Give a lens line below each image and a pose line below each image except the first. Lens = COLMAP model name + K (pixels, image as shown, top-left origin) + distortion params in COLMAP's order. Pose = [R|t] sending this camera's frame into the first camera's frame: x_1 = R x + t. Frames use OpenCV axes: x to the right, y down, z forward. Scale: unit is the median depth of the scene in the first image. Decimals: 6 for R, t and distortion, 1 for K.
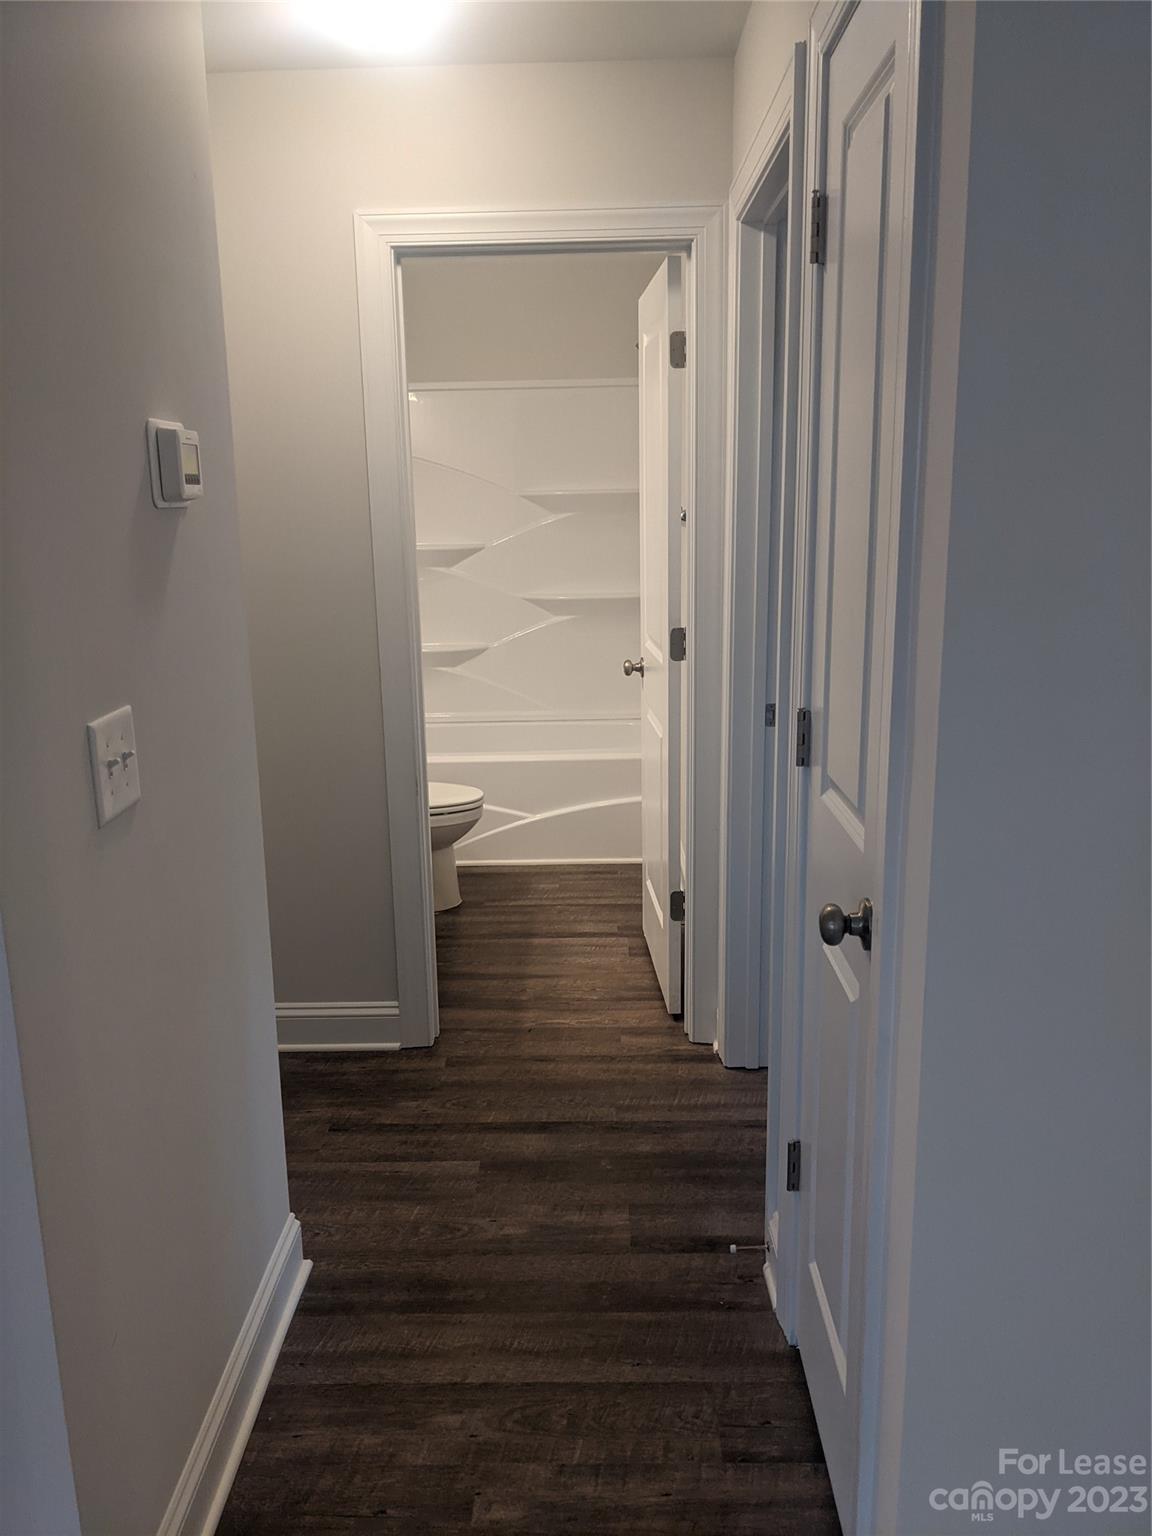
lens RADIAL K [[1213.1, 0, 579.5], [0, 1213.1, 766.1], [0, 0, 1]] dist [0.059634, -0.096306]
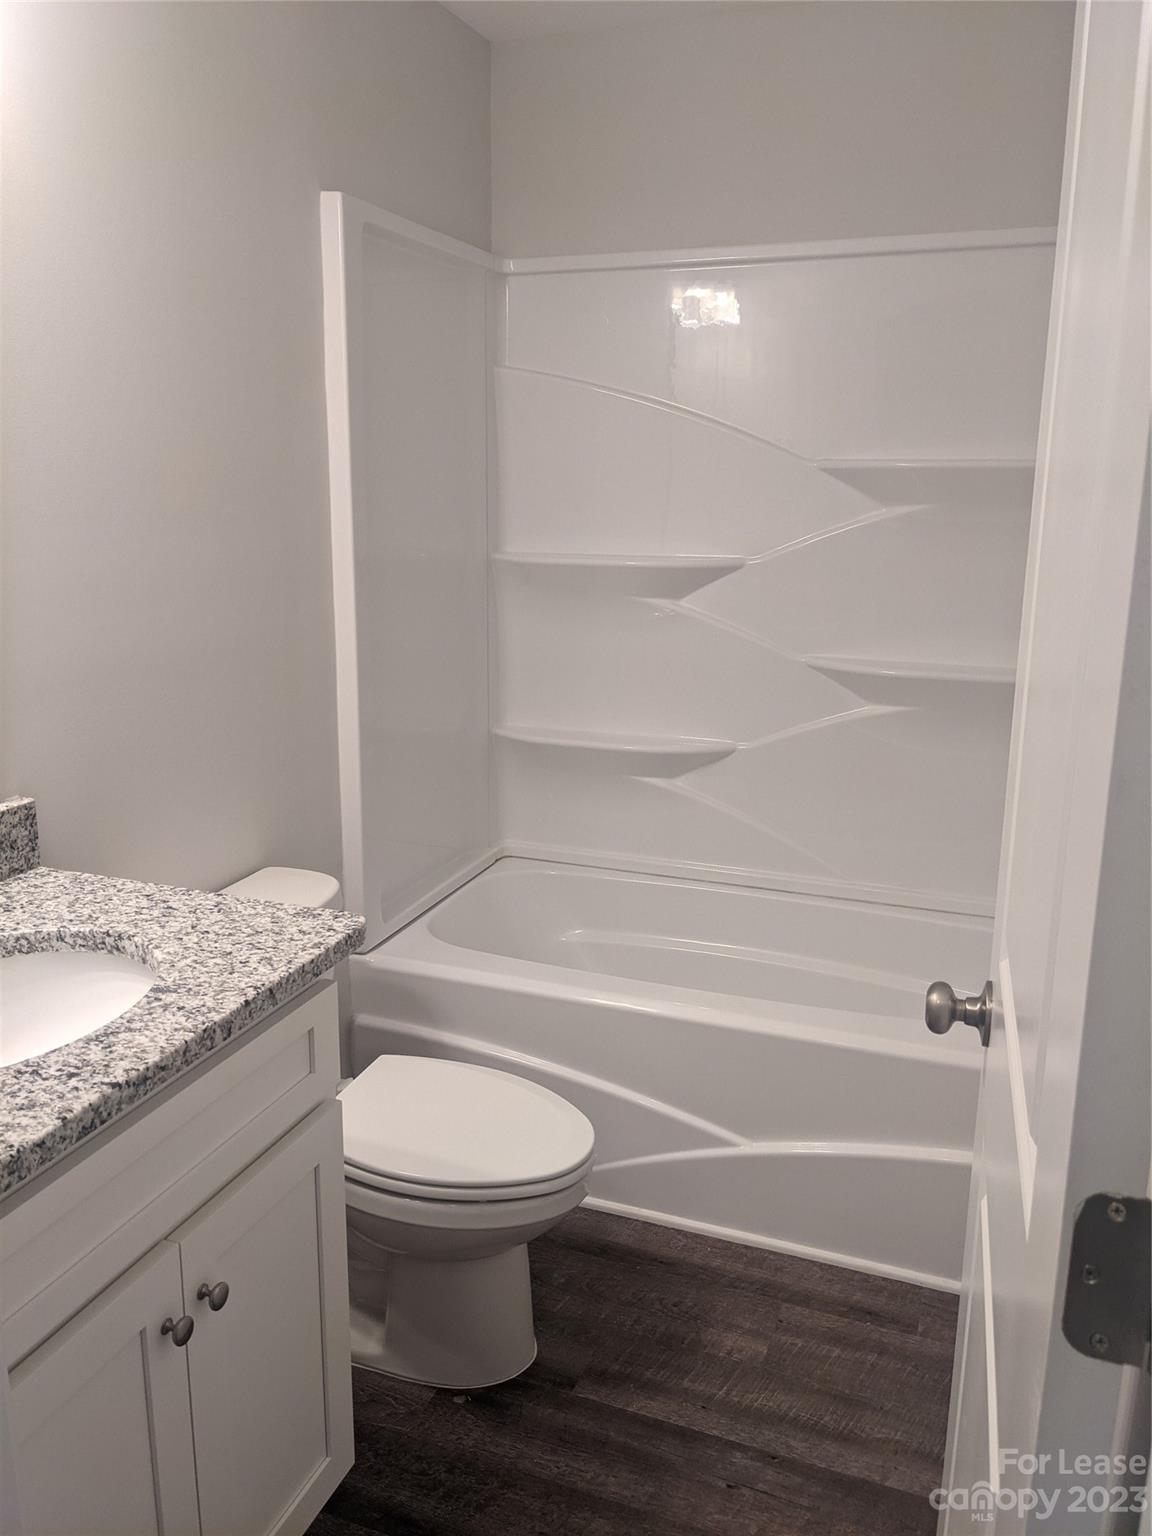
lens RADIAL K [[1213.1, 0, 575.3], [0, 1213.1, 760.7], [0, 0, 1]] dist [0.059634, -0.096306]
pose [[0.940267, 0.104803, -0.323904, 0.038891], [-0.104834, 0.994337, 0.017404, -0.114500], [0.323894, 0.017591, 0.945930, 0.563973]]
